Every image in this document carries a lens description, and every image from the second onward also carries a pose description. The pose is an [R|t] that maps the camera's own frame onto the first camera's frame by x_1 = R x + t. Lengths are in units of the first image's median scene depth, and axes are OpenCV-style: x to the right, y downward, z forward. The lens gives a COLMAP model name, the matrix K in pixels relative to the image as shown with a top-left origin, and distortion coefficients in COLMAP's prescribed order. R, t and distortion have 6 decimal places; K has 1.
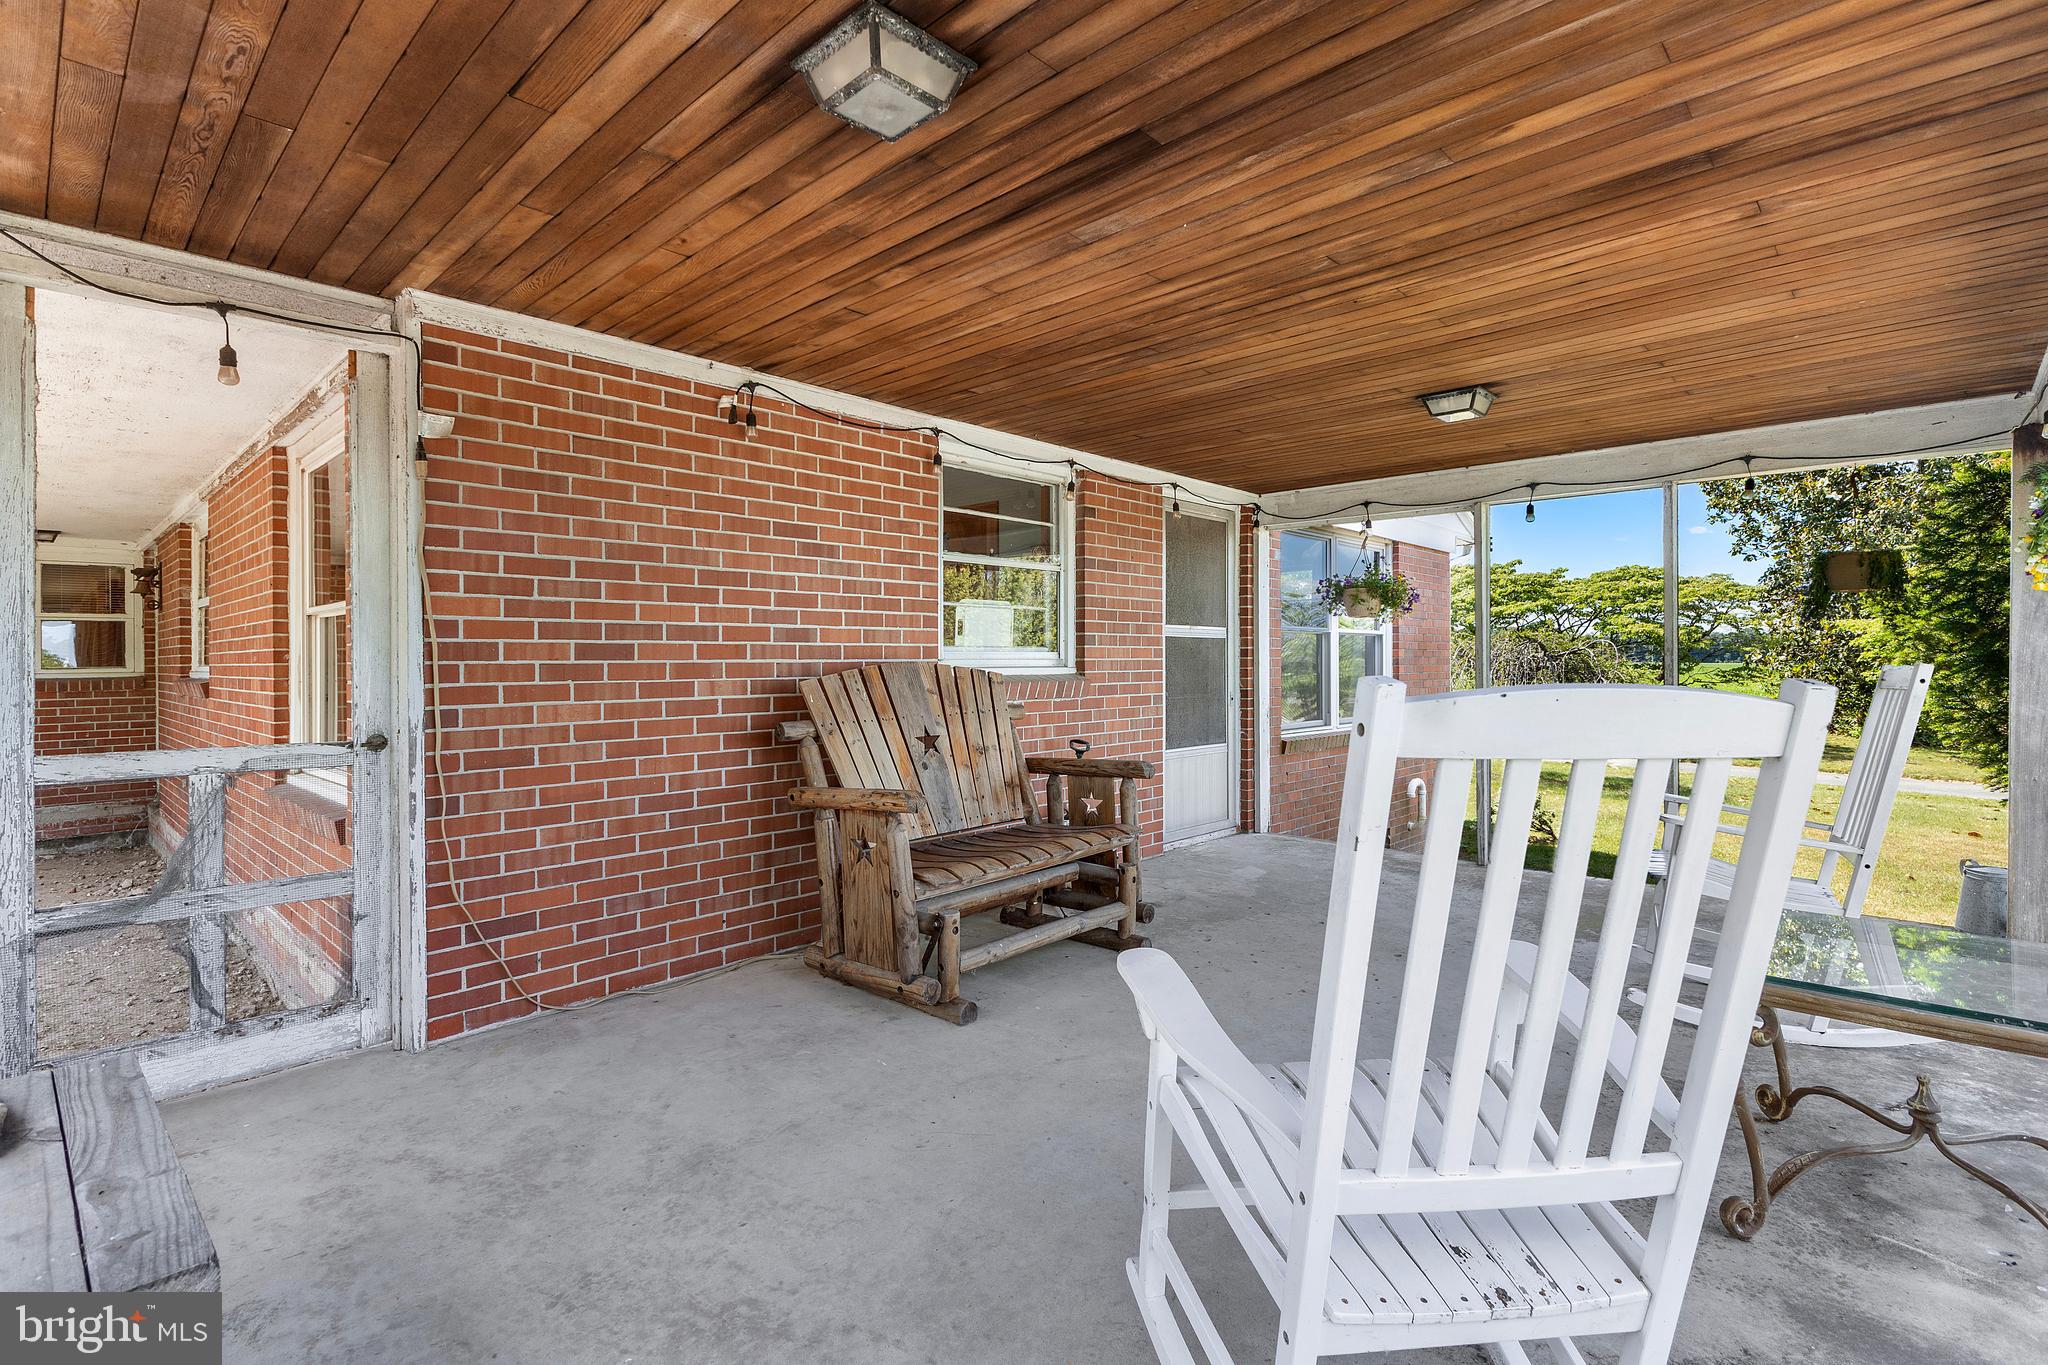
lens RADIAL K [[938.5, 0, 1027.9], [0, 938.5, 662.5], [0, 0, 1]] dist [-0.002260, 0.000108]
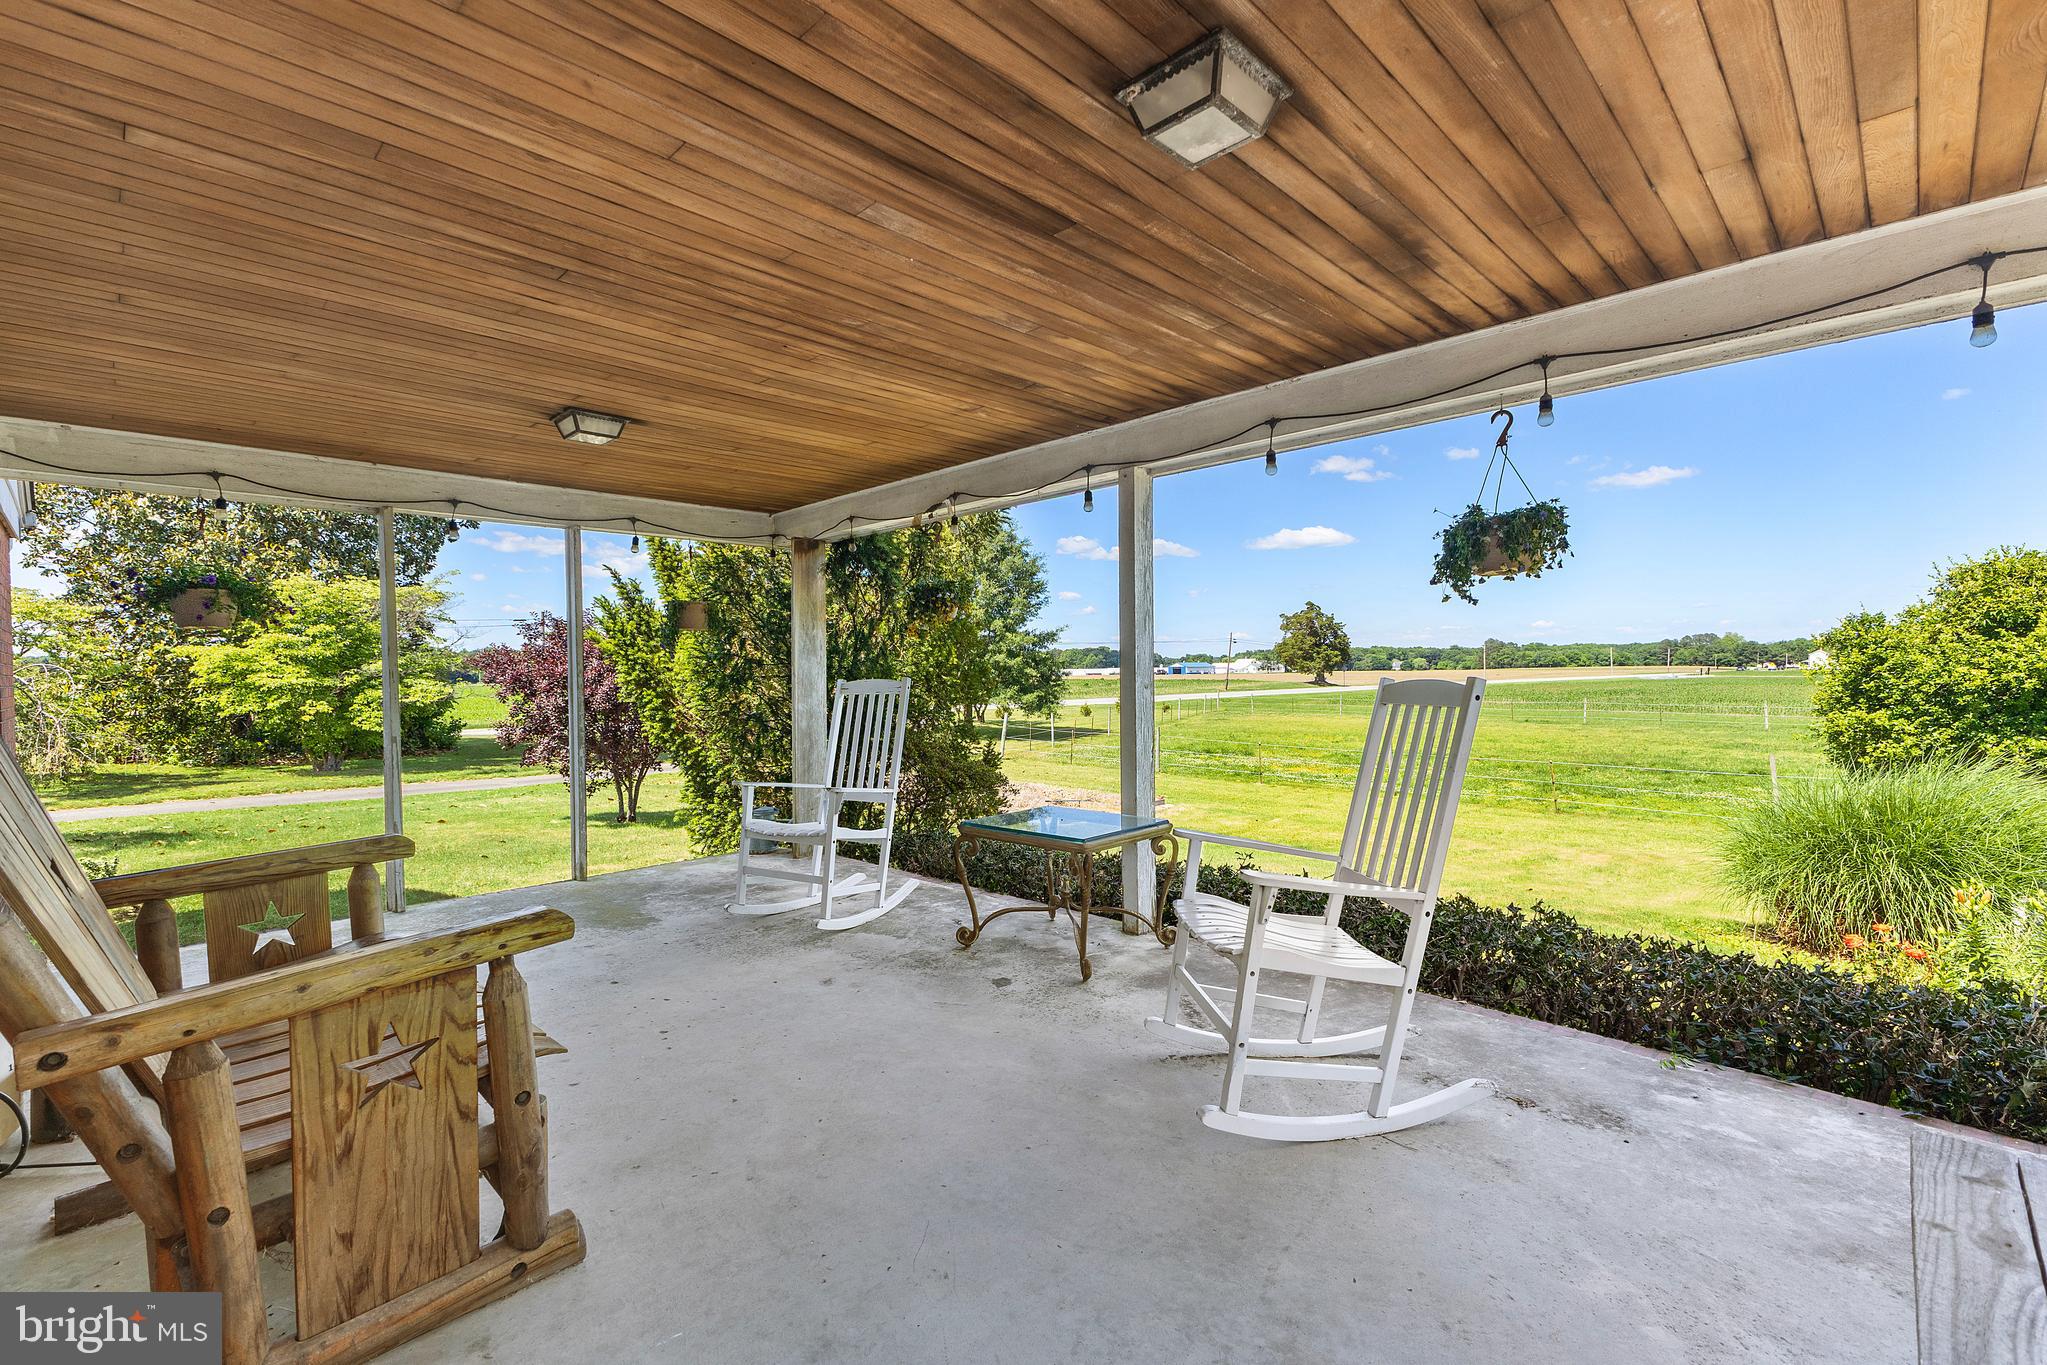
lens RADIAL K [[903.2, 0, 1027.4], [0, 903.2, 690.8], [0, 0, 1]] dist [0.011946, -0.000608]
pose [[0.023977, -0.018753, 0.999537, -0.708381], [0.017549, 0.999678, 0.018334, -0.002703], [-0.999558, 0.017101, 0.024298, 0.718524]]
